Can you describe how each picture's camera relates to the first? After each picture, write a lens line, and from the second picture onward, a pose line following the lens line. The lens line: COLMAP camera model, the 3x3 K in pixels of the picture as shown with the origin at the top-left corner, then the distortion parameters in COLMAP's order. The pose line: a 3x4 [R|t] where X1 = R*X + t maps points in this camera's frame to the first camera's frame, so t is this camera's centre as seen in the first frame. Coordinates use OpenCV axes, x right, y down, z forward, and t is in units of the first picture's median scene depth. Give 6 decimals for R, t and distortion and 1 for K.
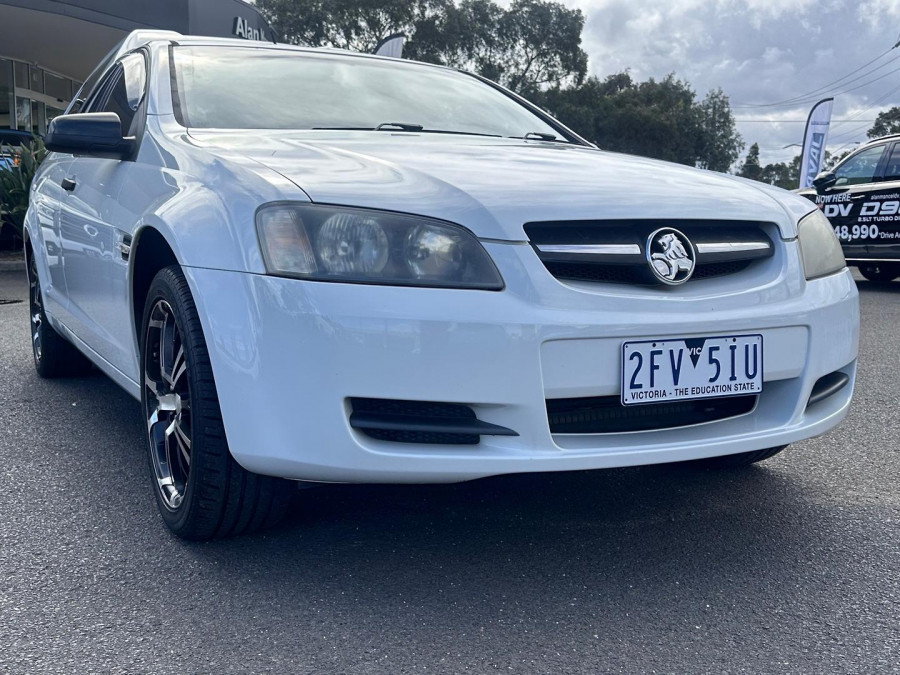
lens RADIAL K [[982.9, 0, 437.2], [0, 982.9, 338.3], [0, 0, 1]] dist [0.157585, -0.203647]
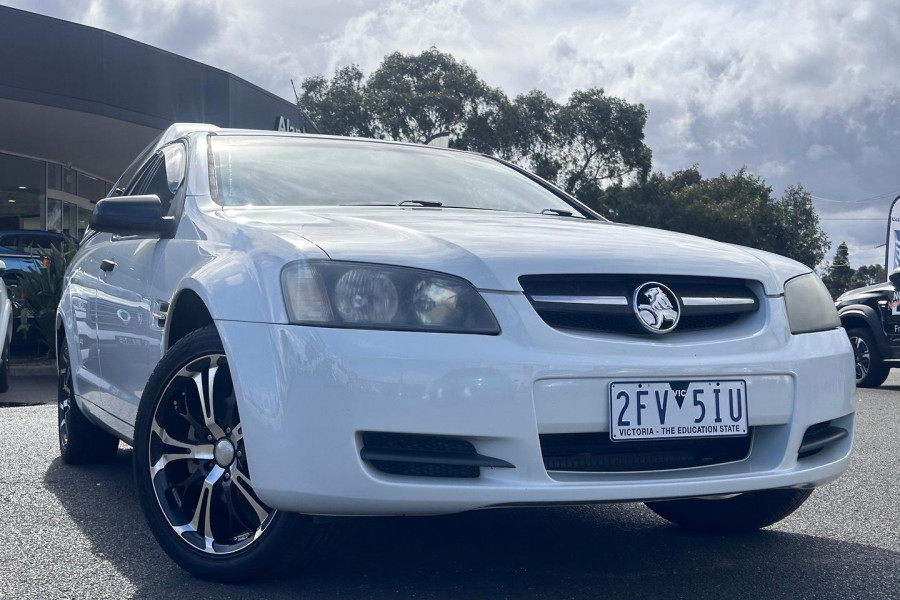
lens RADIAL K [[1078.6, 0, 447.6], [0, 1078.6, 317.8], [0, 0, 1]] dist [0.176601, -0.017390]
pose [[0.999215, -0.005492, -0.039222, 0.052665], [0.000515, 0.992056, -0.125796, 0.079830], [0.039601, 0.125677, 0.991281, -0.197137]]
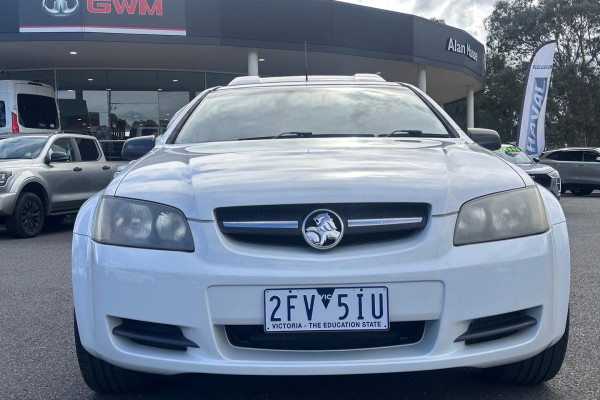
lens RADIAL K [[719.0, 0, 298.4], [0, 719.0, 211.9], [0, 0, 1]] dist [0.176601, -0.017390]
pose [[0.899653, -0.005077, -0.436577, 0.667996], [-0.026729, 0.997416, -0.066679, -0.038064], [0.435787, 0.071658, 0.897193, 0.047753]]
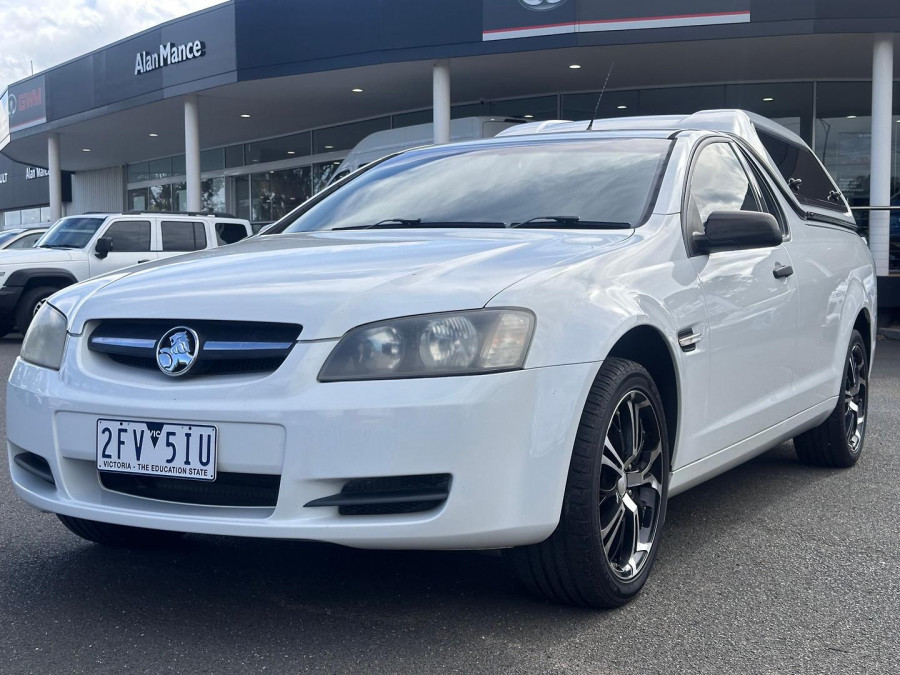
lens RADIAL K [[1395.0, 0, 451.1], [0, 1395.0, 361.5], [0, 0, 1]] dist [0.035897, 0.048257]
pose [[0.576821, 0.041973, -0.815792, 1.760043], [-0.100342, 0.994757, -0.019769, -0.071996], [0.810684, 0.093261, 0.578008, 0.328658]]
